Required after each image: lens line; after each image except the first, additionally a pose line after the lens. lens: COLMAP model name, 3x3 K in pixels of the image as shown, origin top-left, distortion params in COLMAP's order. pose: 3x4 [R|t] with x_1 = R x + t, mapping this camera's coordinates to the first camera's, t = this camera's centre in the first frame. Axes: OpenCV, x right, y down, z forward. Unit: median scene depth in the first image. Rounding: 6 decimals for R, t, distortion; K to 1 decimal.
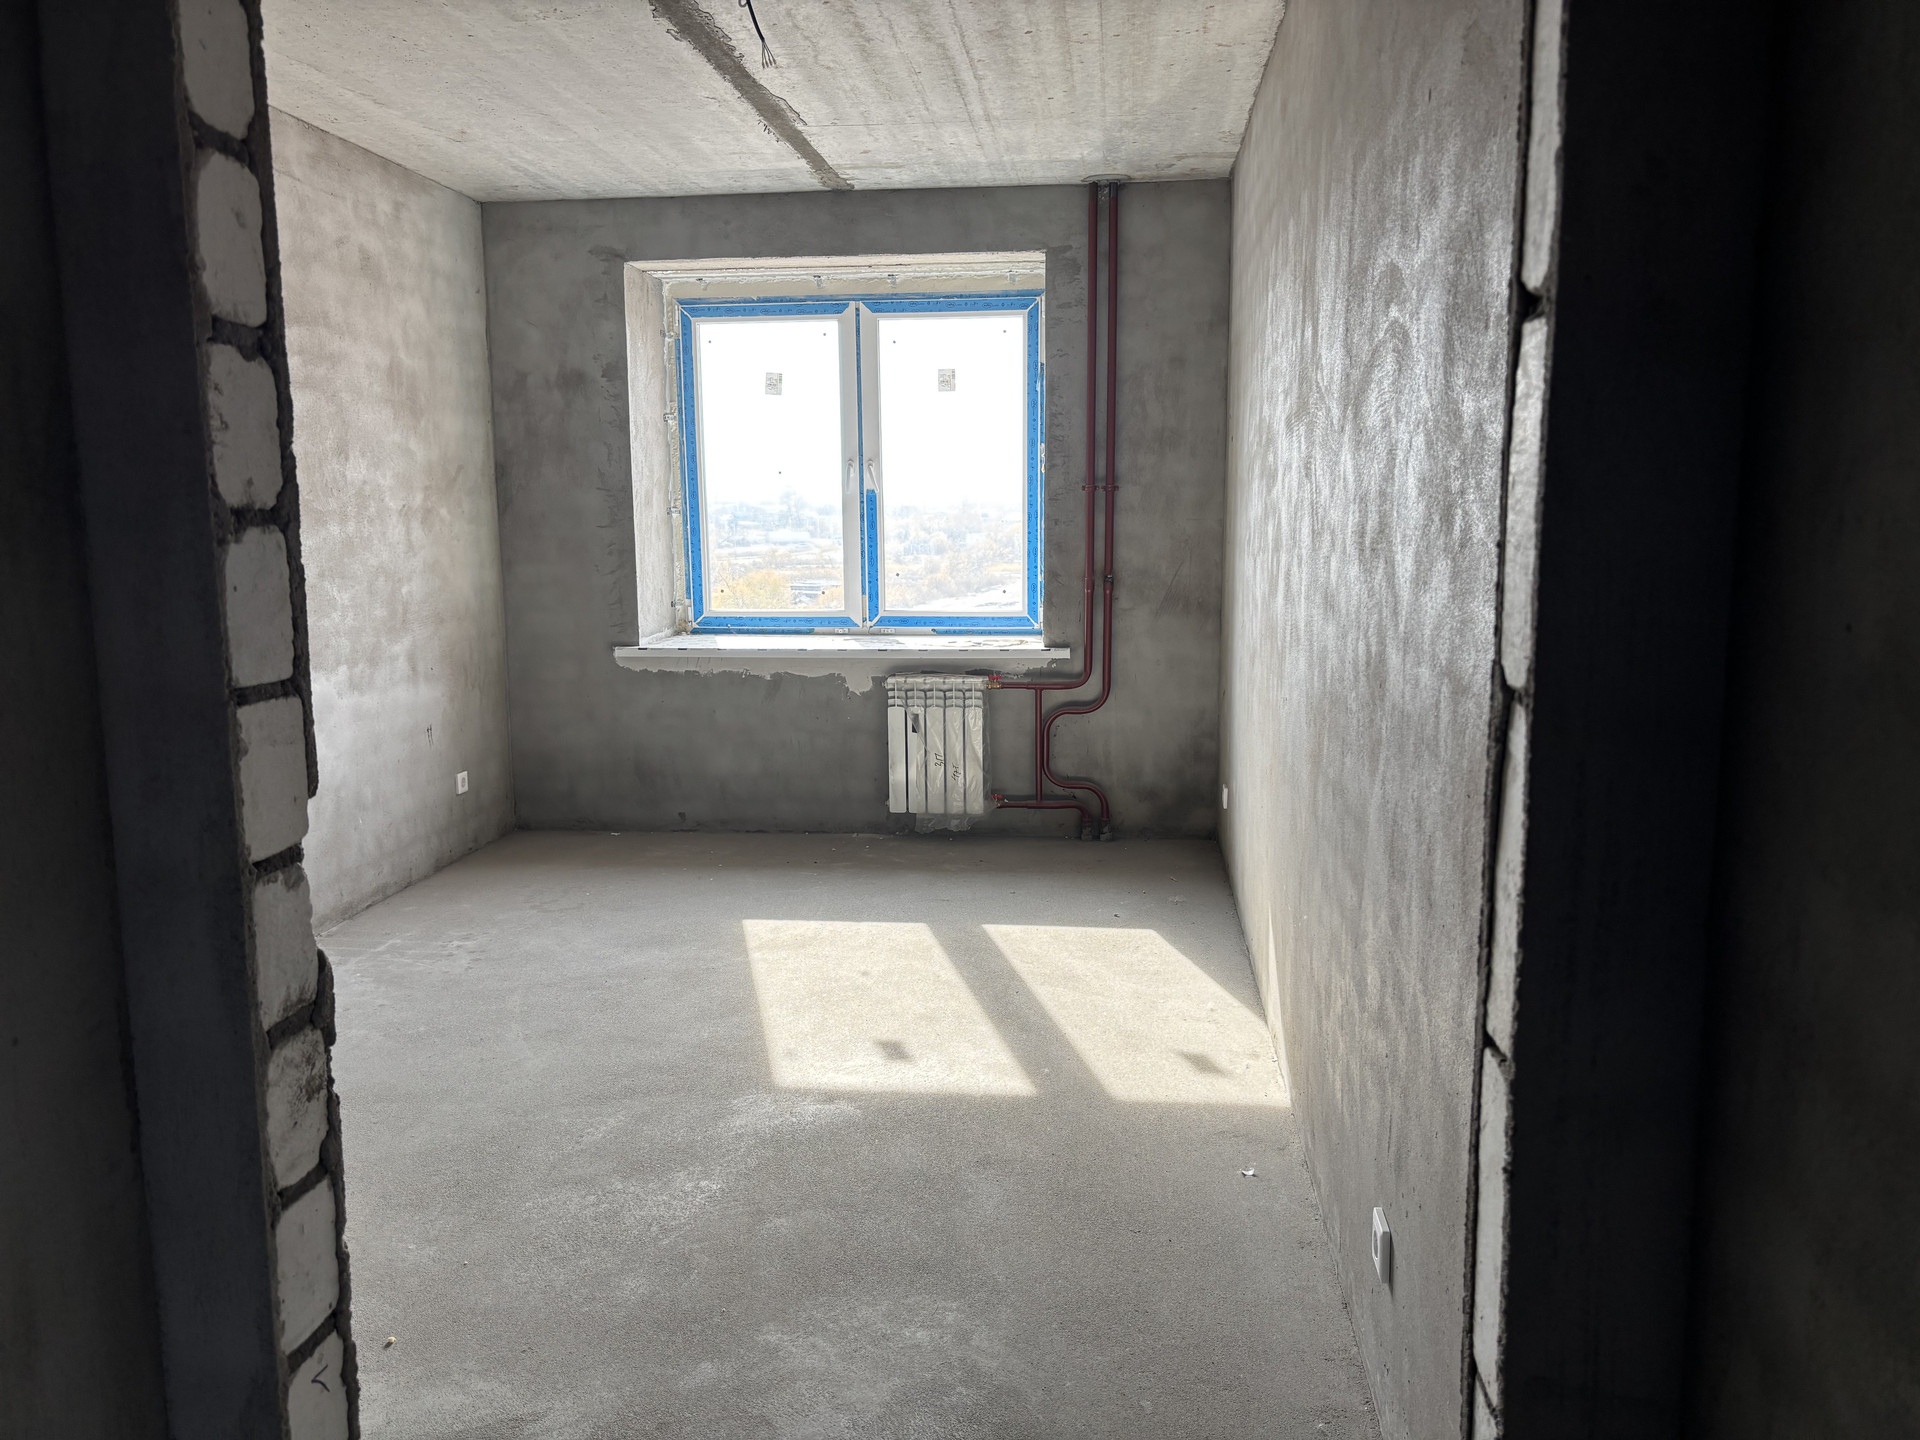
lens RADIAL K [[1445.1, 0, 955.1], [0, 1445.1, 722.5], [0, 0, 1]] dist [0.052352, -0.060426]
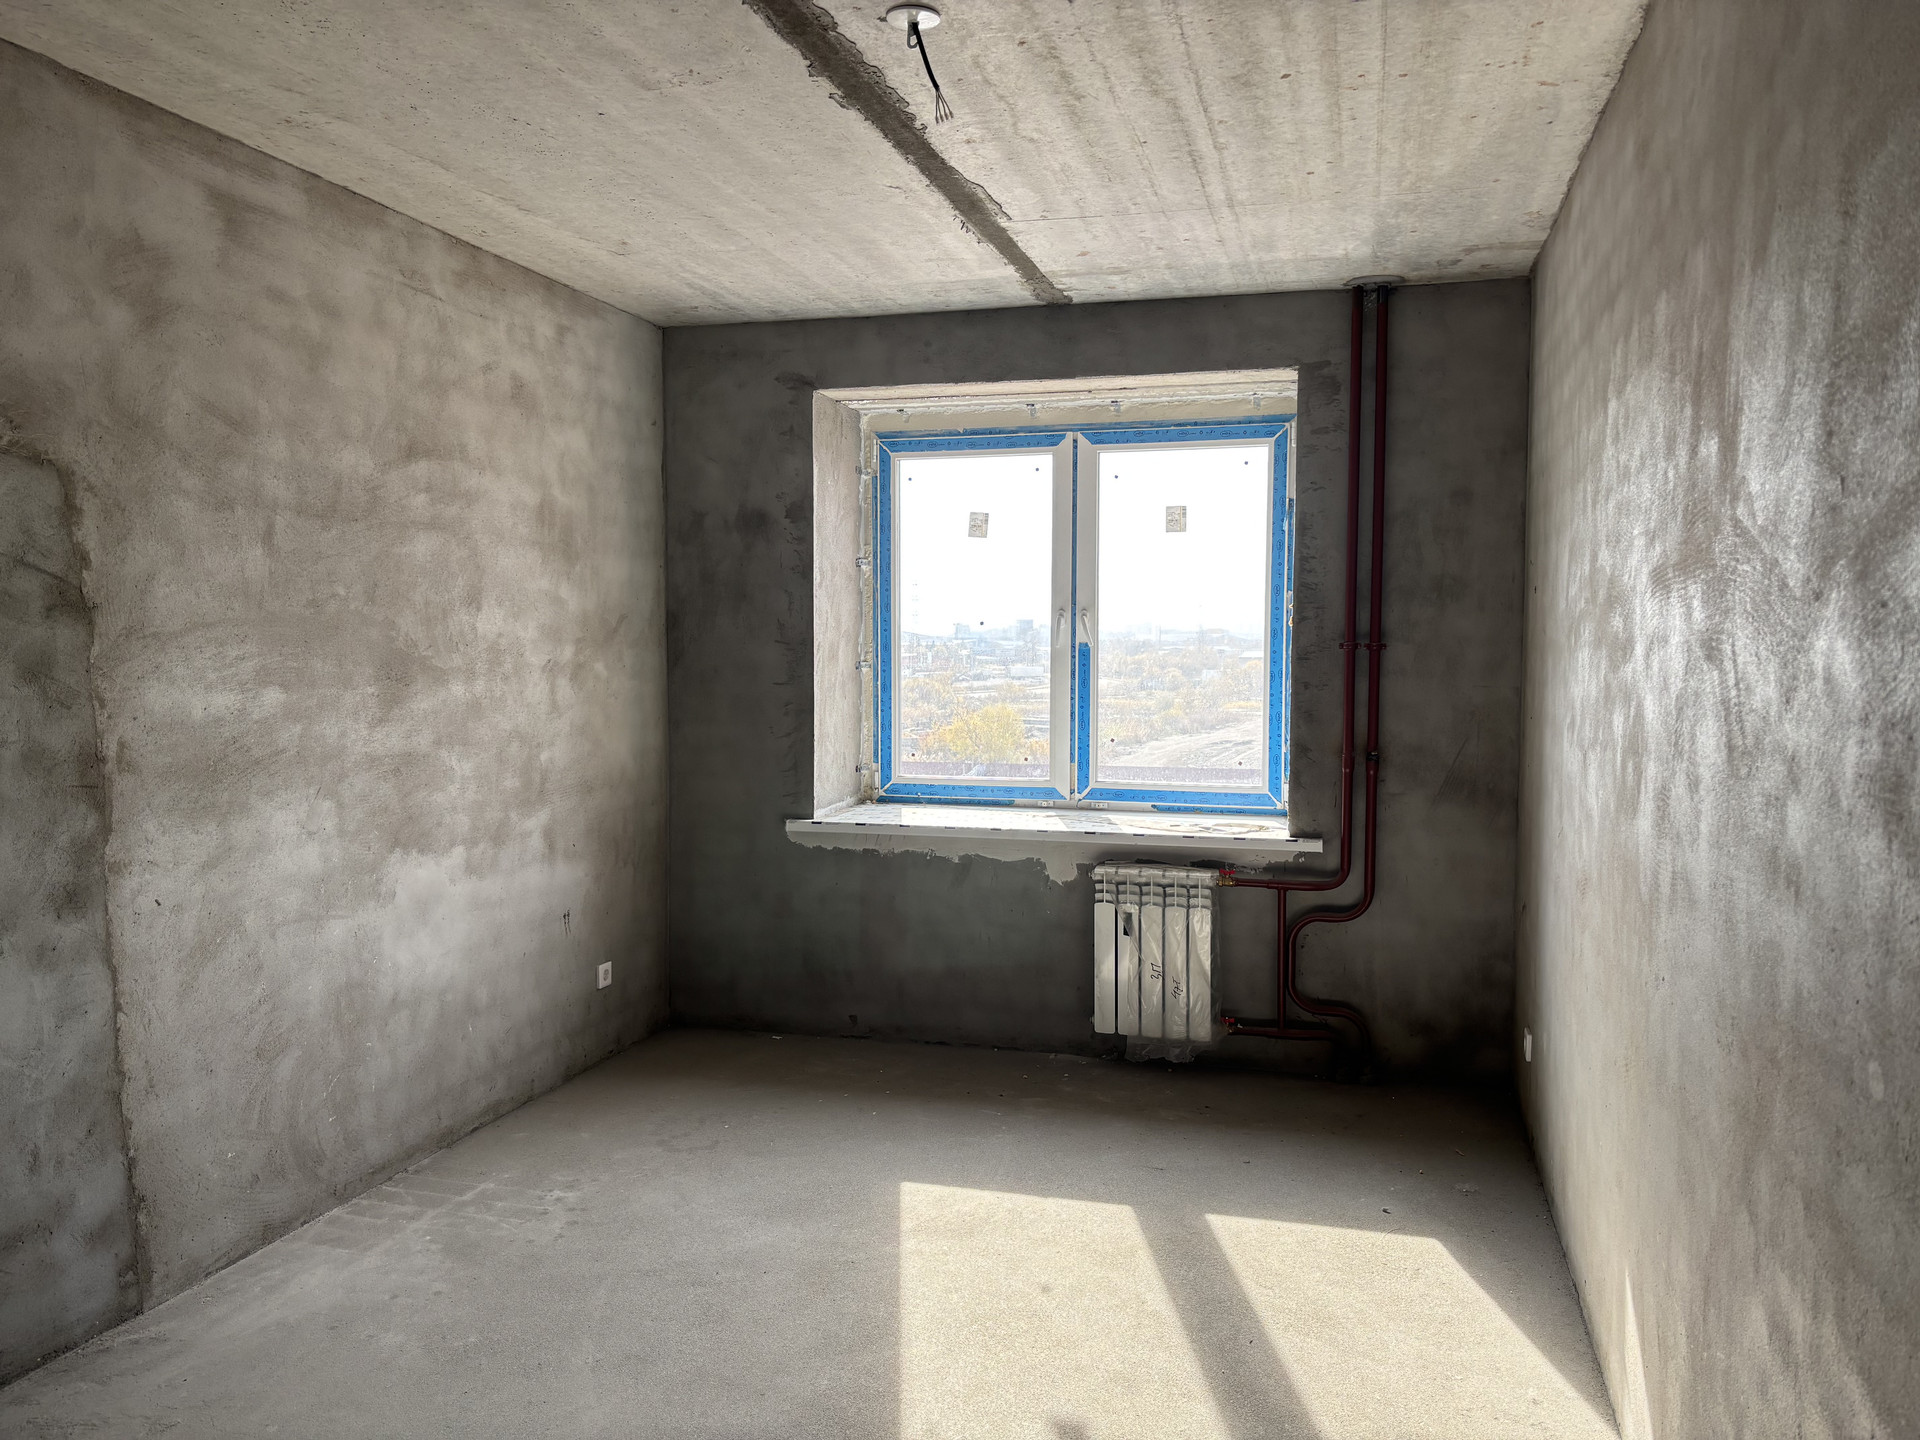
lens RADIAL K [[1445.1, 0, 975.7], [0, 1445.1, 726.0], [0, 0, 1]] dist [0.052352, -0.060426]
pose [[0.988951, 0.019553, -0.146945, 0.005386], [-0.032710, 0.995614, -0.087656, -0.038125], [0.144587, 0.091494, 0.985253, 0.162920]]
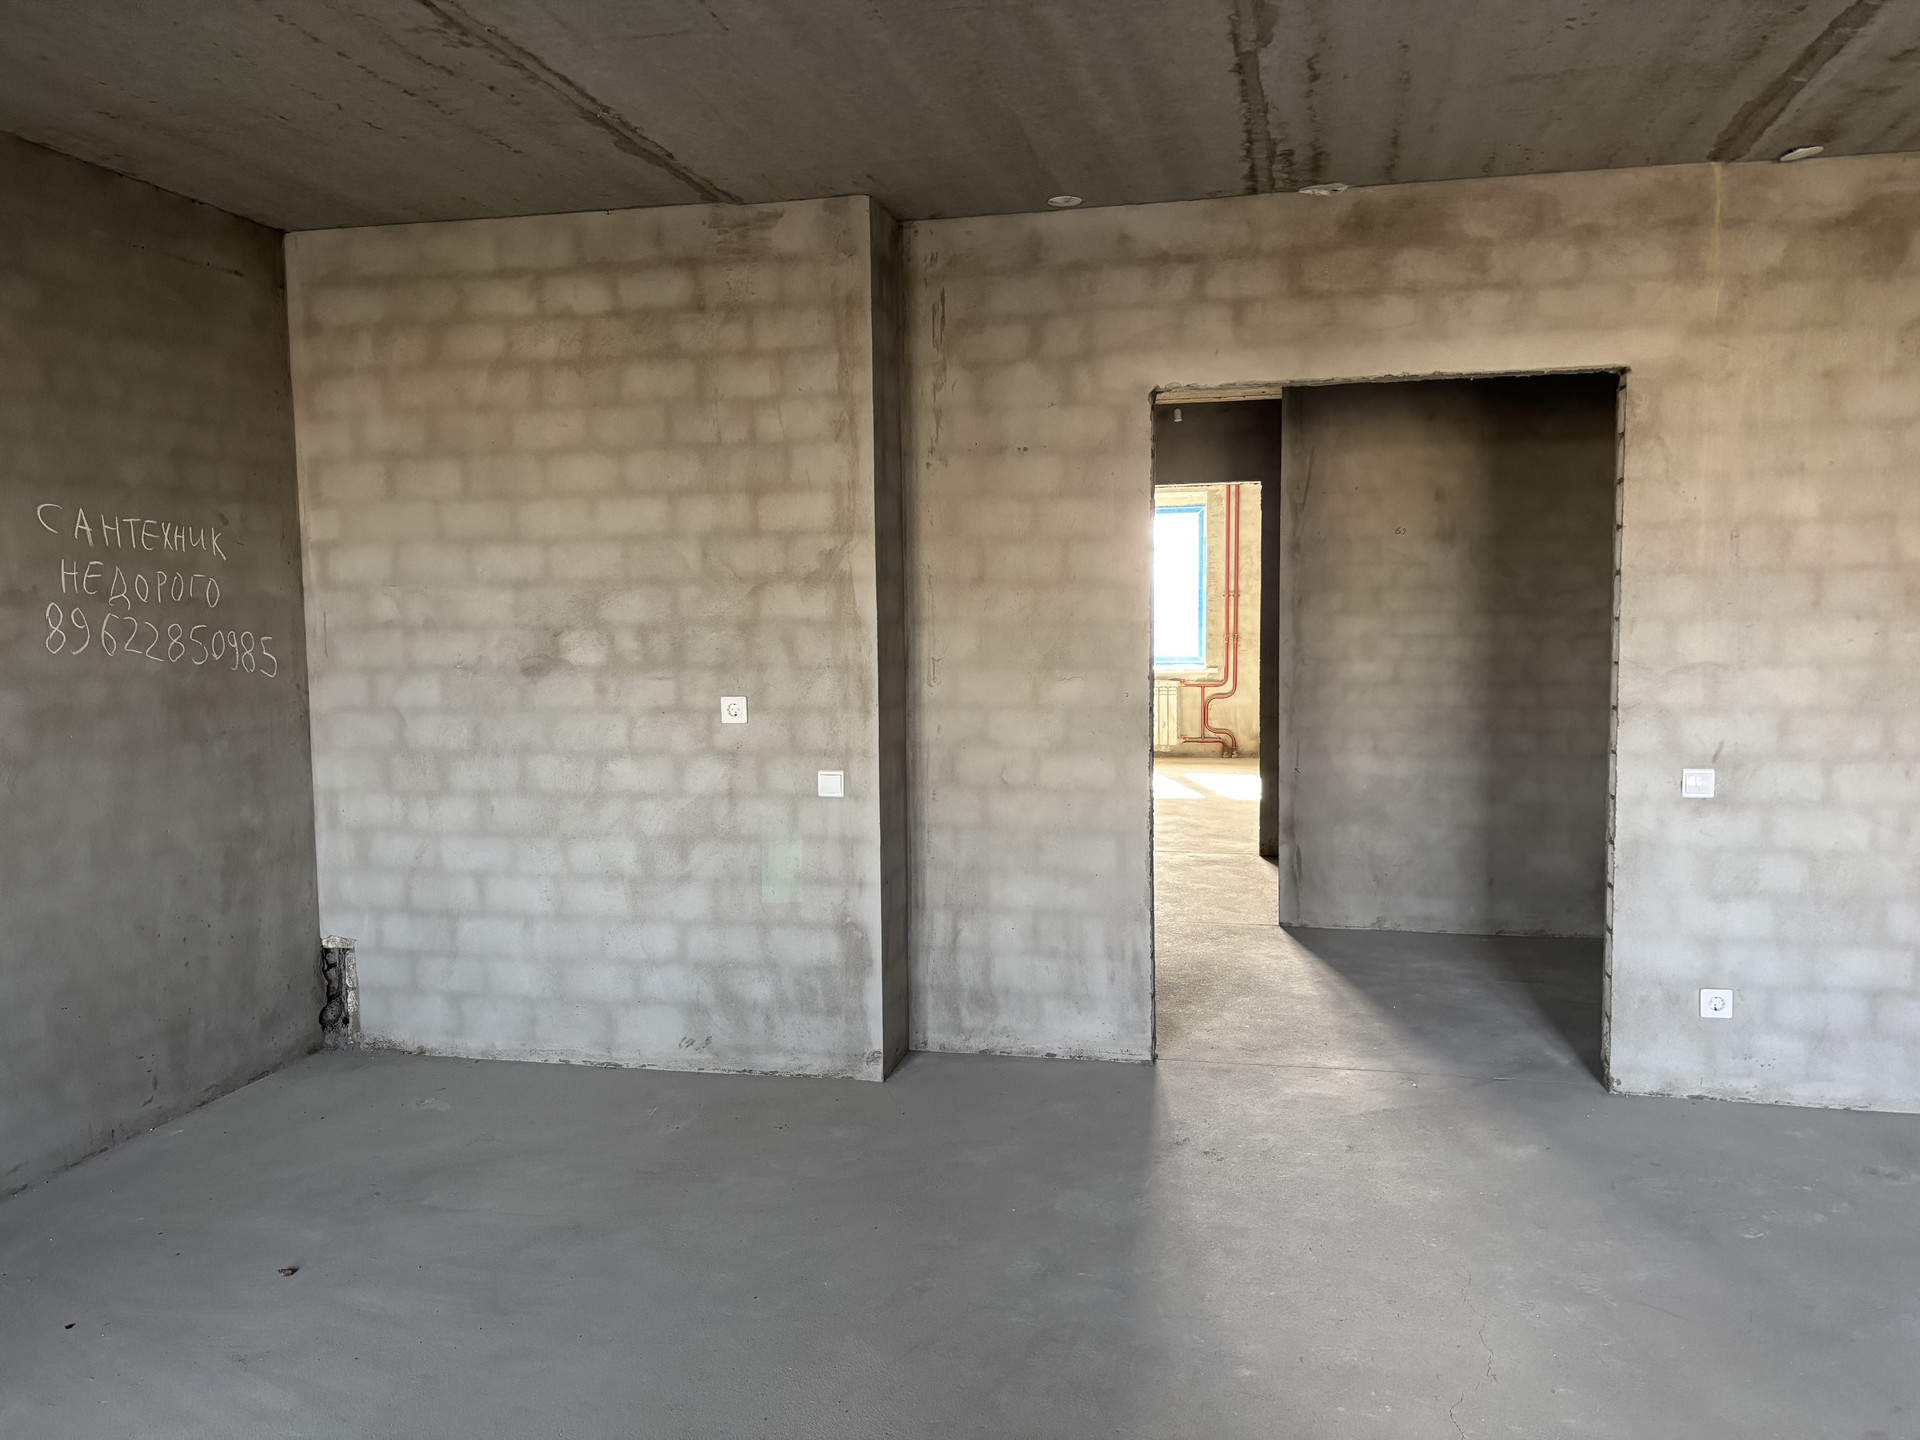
lens RADIAL K [[1445.1, 0, 971.3], [0, 1445.1, 717.0], [0, 0, 1]] dist [0.052352, -0.060426]
pose [[0.994500, 0.006601, -0.104525, -0.062400], [-0.013704, 0.997633, -0.067384, 0.177272], [0.103833, 0.068446, 0.992237, -1.221329]]
